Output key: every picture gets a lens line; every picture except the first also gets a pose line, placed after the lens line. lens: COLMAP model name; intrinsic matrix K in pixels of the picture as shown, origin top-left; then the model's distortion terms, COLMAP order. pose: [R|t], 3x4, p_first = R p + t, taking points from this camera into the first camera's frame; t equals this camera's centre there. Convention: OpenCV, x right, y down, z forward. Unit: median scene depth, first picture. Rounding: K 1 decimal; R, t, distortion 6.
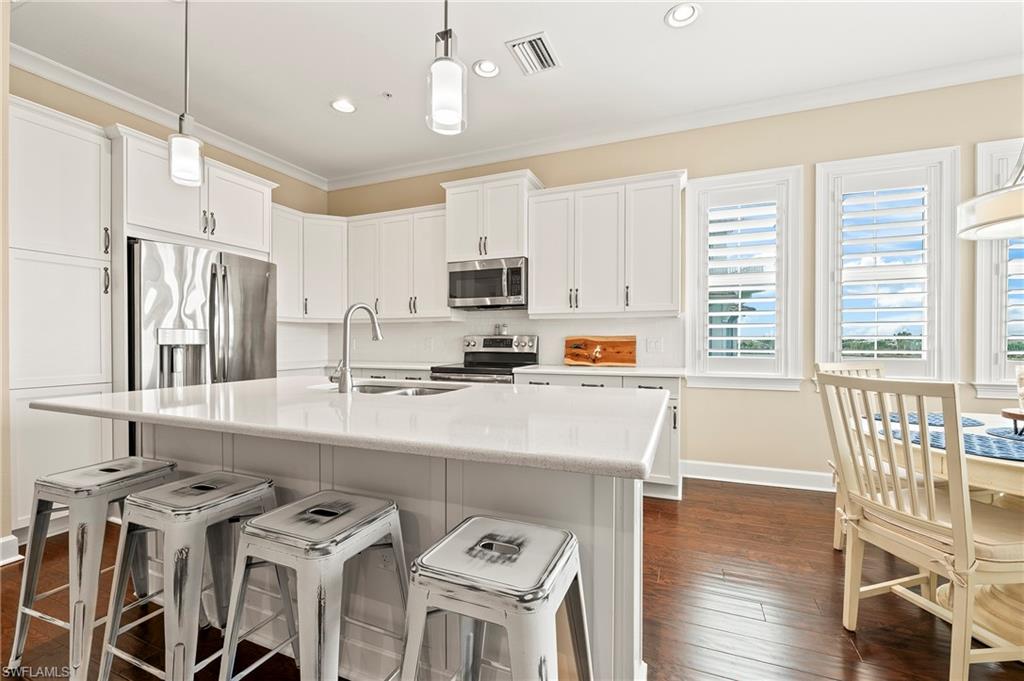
lens RADIAL K [[413.8, 0, 554.8], [0, 413.8, 340.9], [0, 0, 1]] dist [-0.001482, -0.000208]
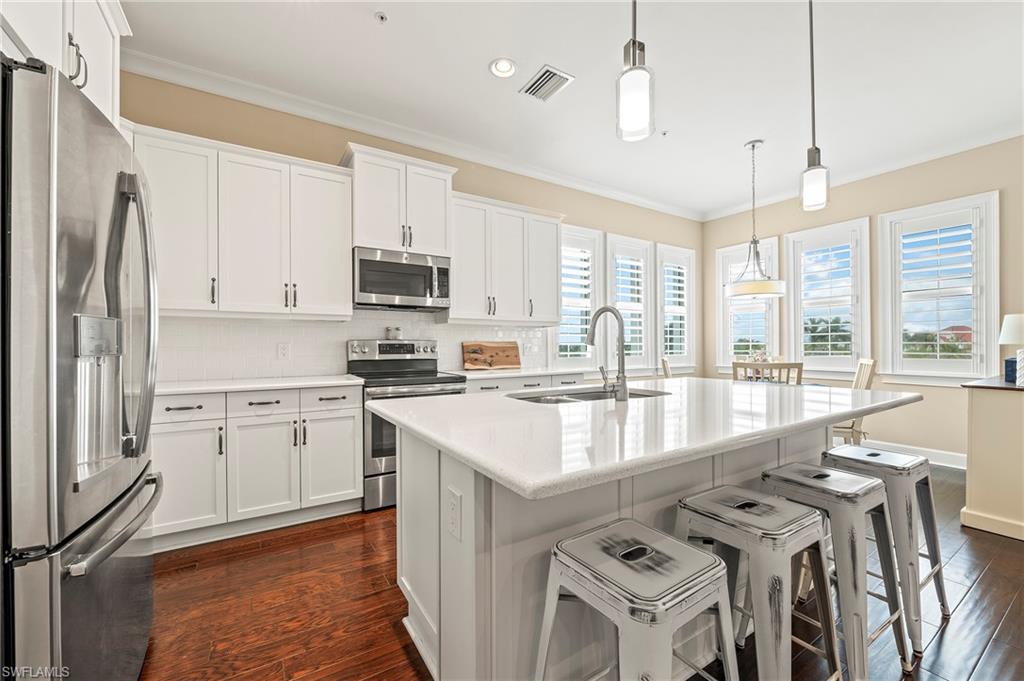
lens RADIAL K [[403.1, 0, 510.8], [0, 403.1, 331.8], [0, 0, 1]] dist [-0.000052, -0.000267]
pose [[0.618019, 0.025528, 0.785749, -0.697241], [0.003270, 0.999381, -0.035041, -0.000085], [-0.786157, 0.024226, 0.617552, 0.314537]]
